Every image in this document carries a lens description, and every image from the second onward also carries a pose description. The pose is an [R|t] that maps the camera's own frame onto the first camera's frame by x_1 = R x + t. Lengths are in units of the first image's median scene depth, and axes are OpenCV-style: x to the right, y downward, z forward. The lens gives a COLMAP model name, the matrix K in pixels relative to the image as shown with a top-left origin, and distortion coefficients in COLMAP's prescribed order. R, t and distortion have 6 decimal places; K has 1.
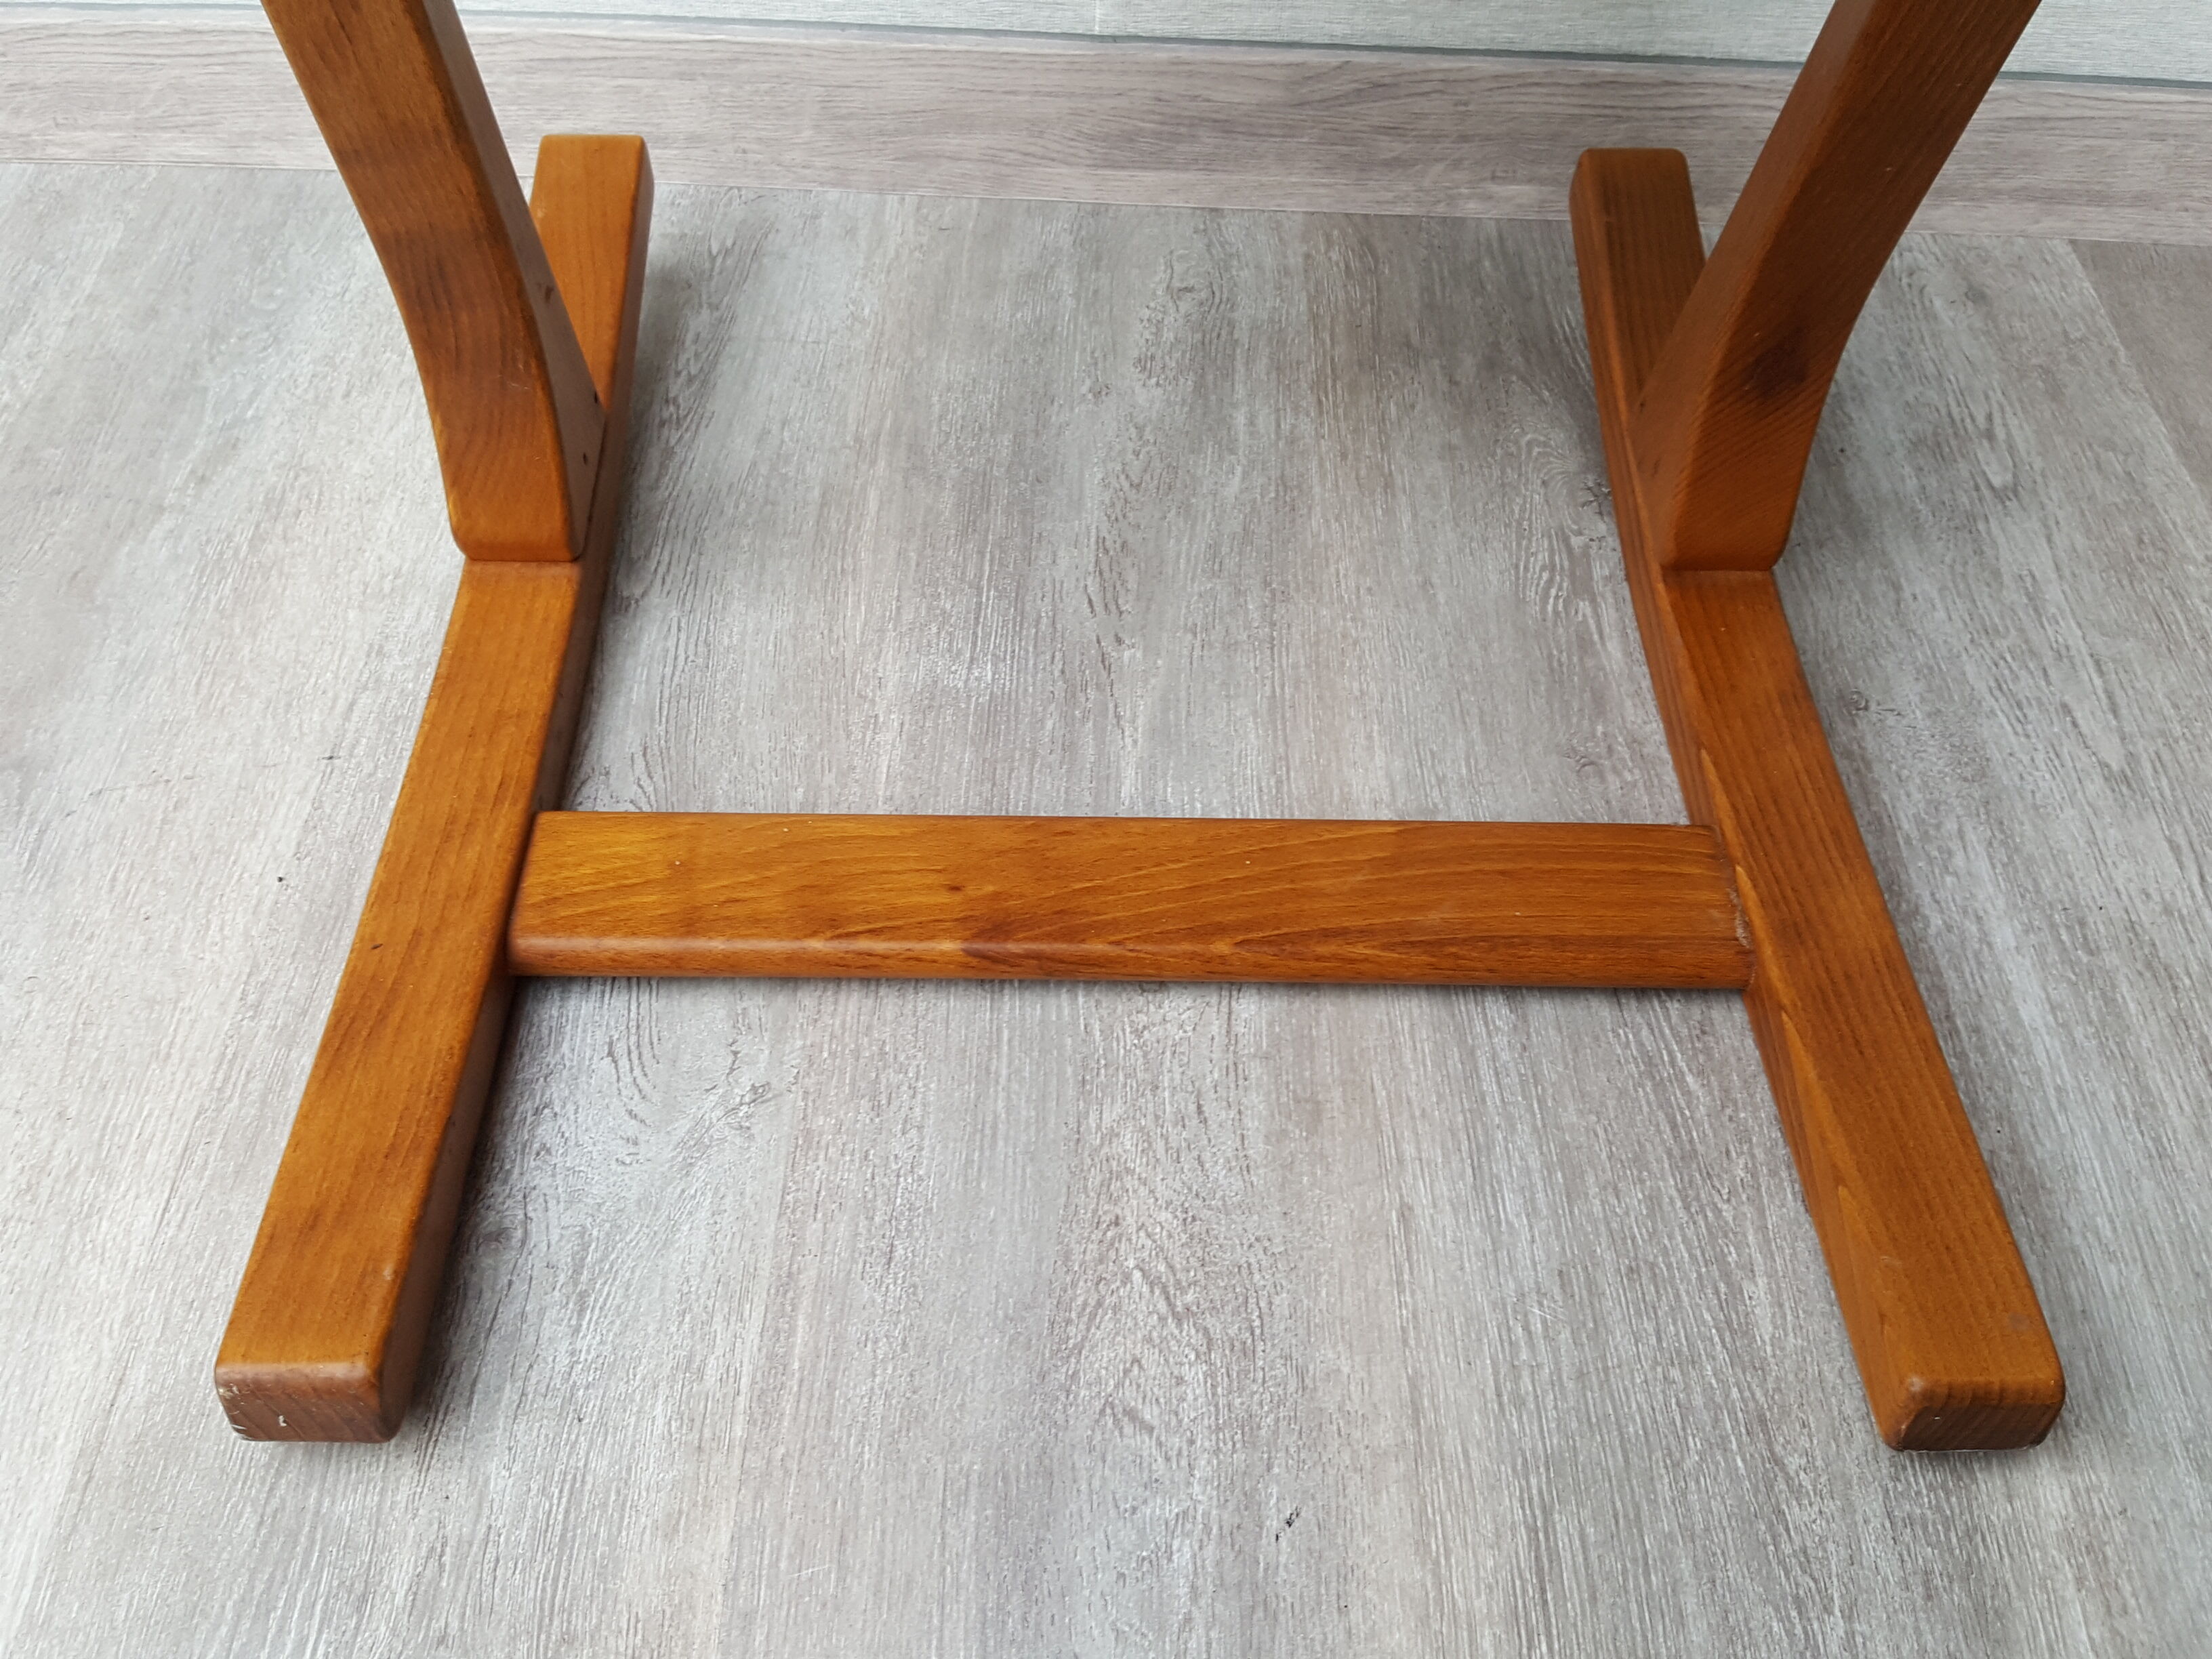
lens RADIAL K [[2219.5, 0, 1077.1], [0, 2219.5, 786.3], [0, 0, 1]] dist [0.239693, -0.734971]
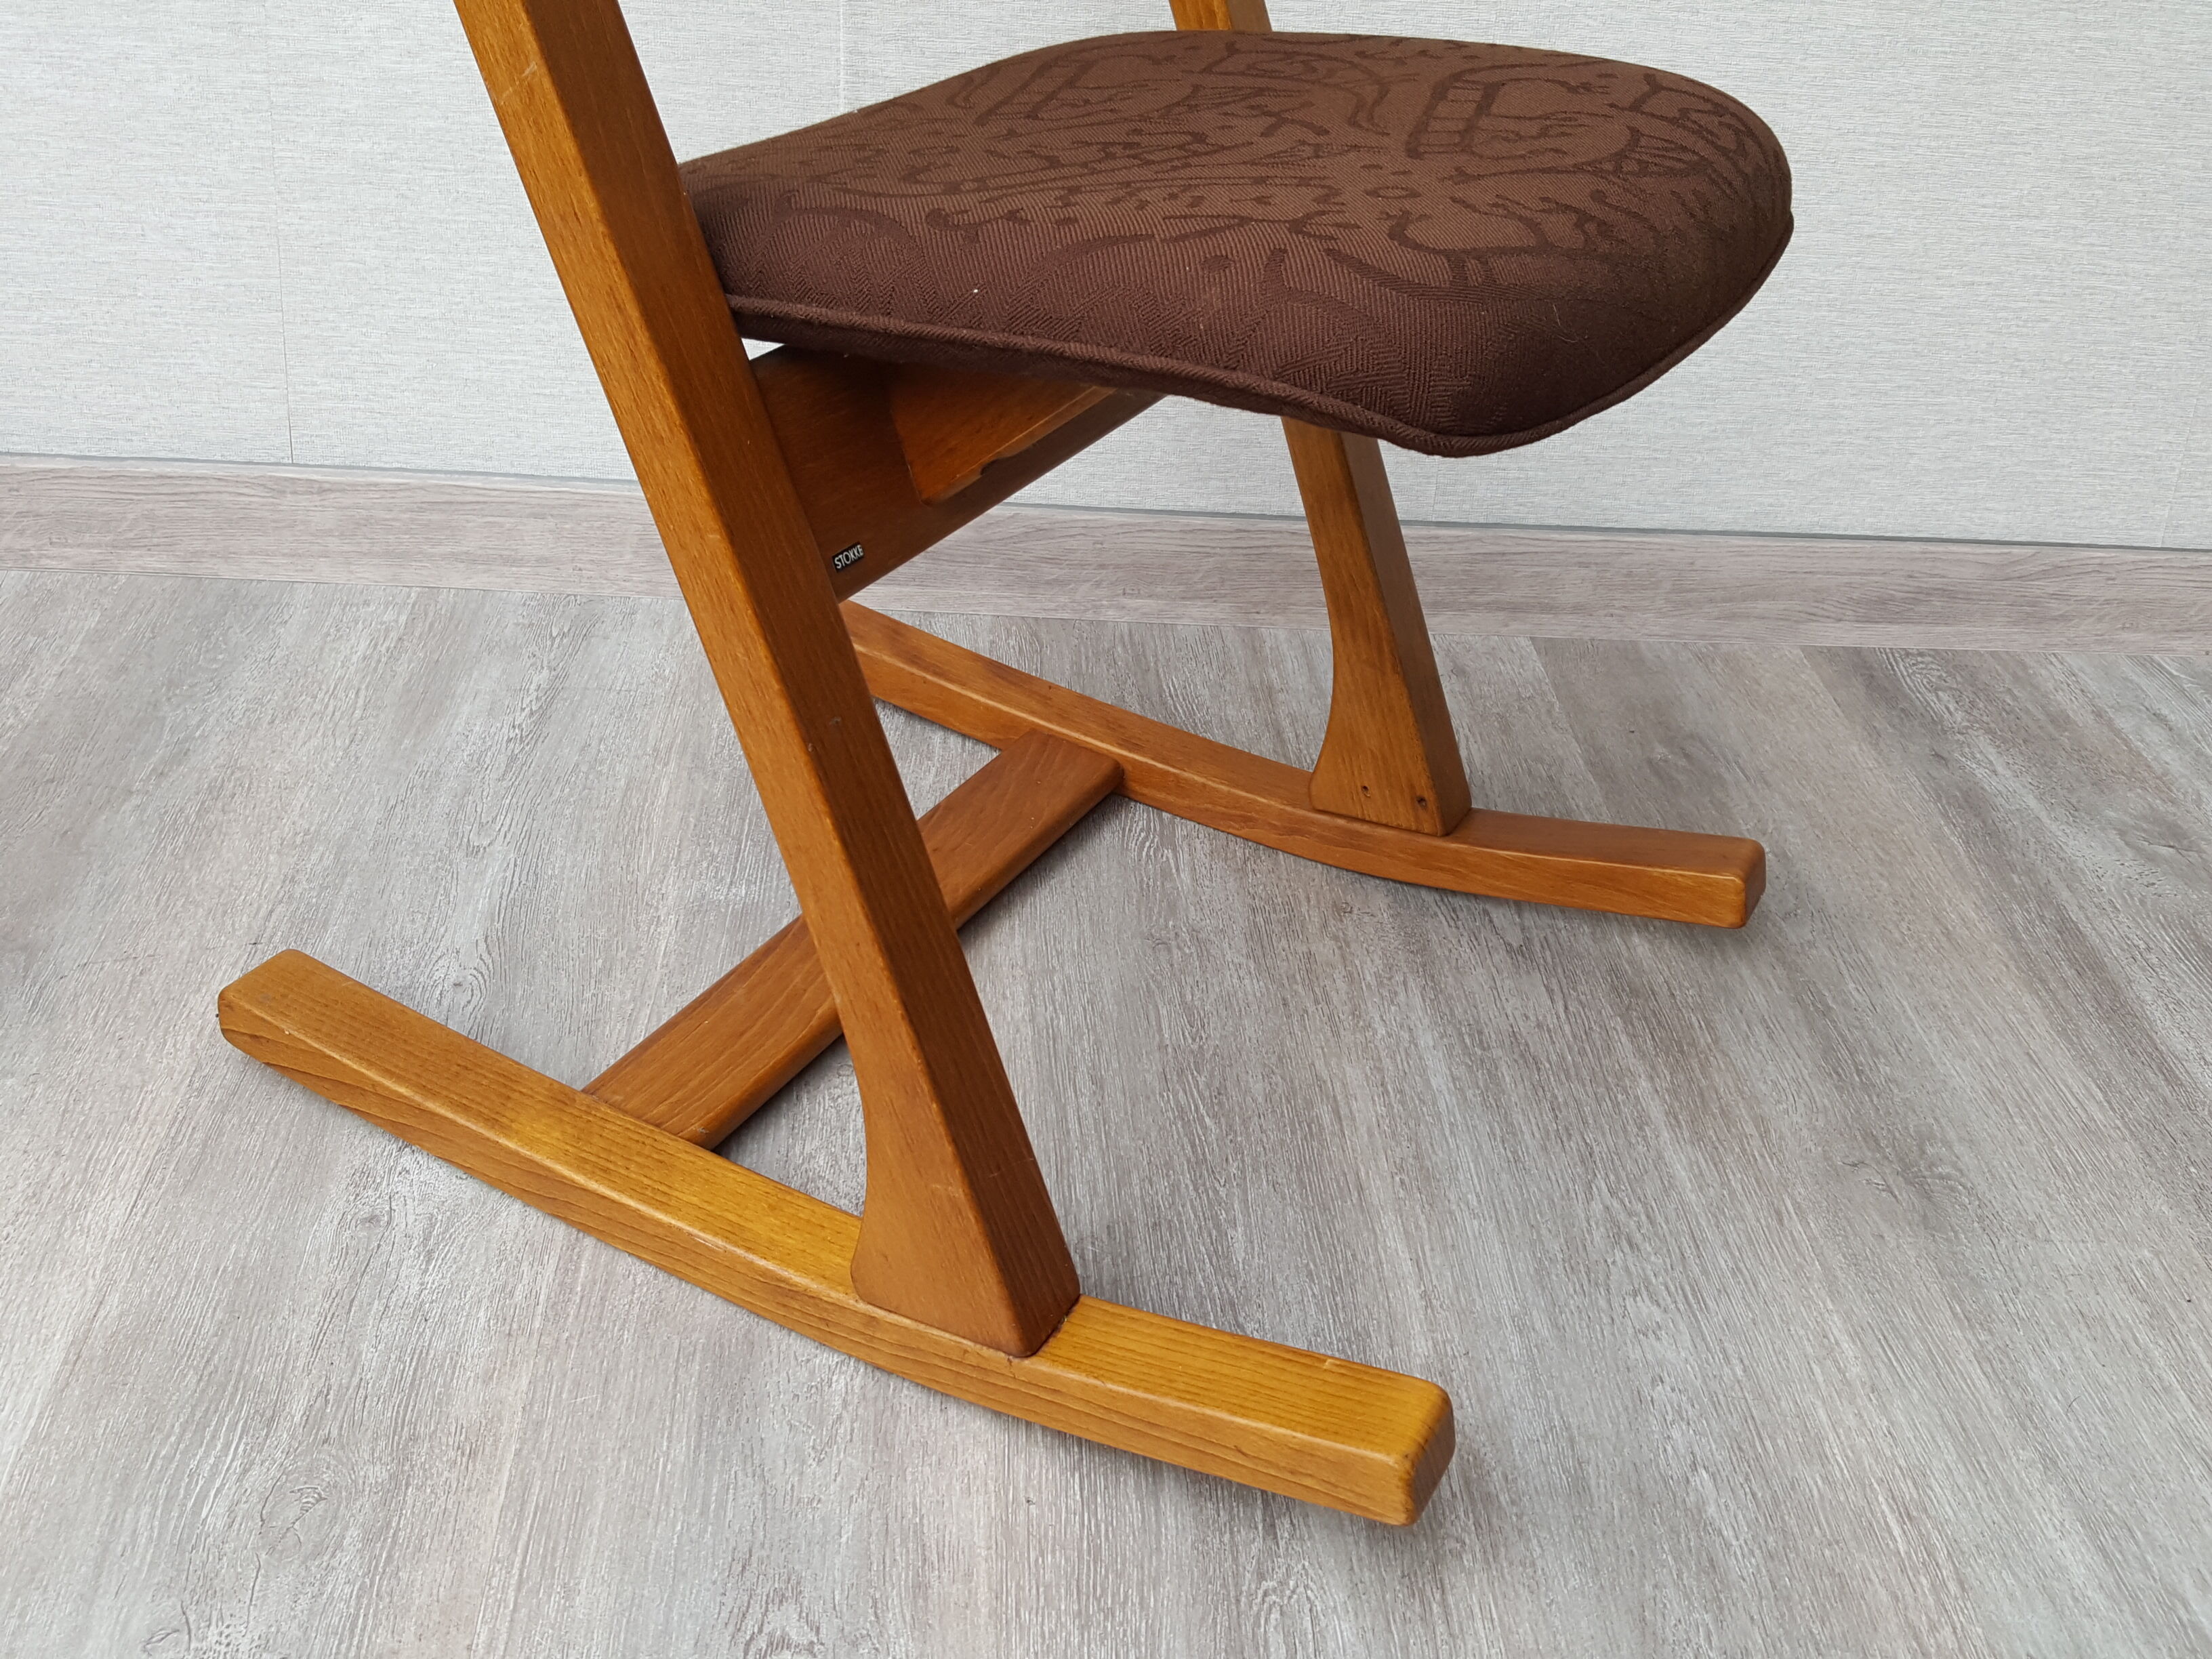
lens RADIAL K [[2201.8, 0, 1128.2], [0, 2201.8, 773.4], [0, 0, 1]] dist [0.257488, -0.755858]
pose [[0.995330, 0.000803, 0.096522, 0.076689], [0.022798, 0.969718, -0.243161, 0.255363], [-0.093795, 0.244226, 0.965172, -0.447900]]
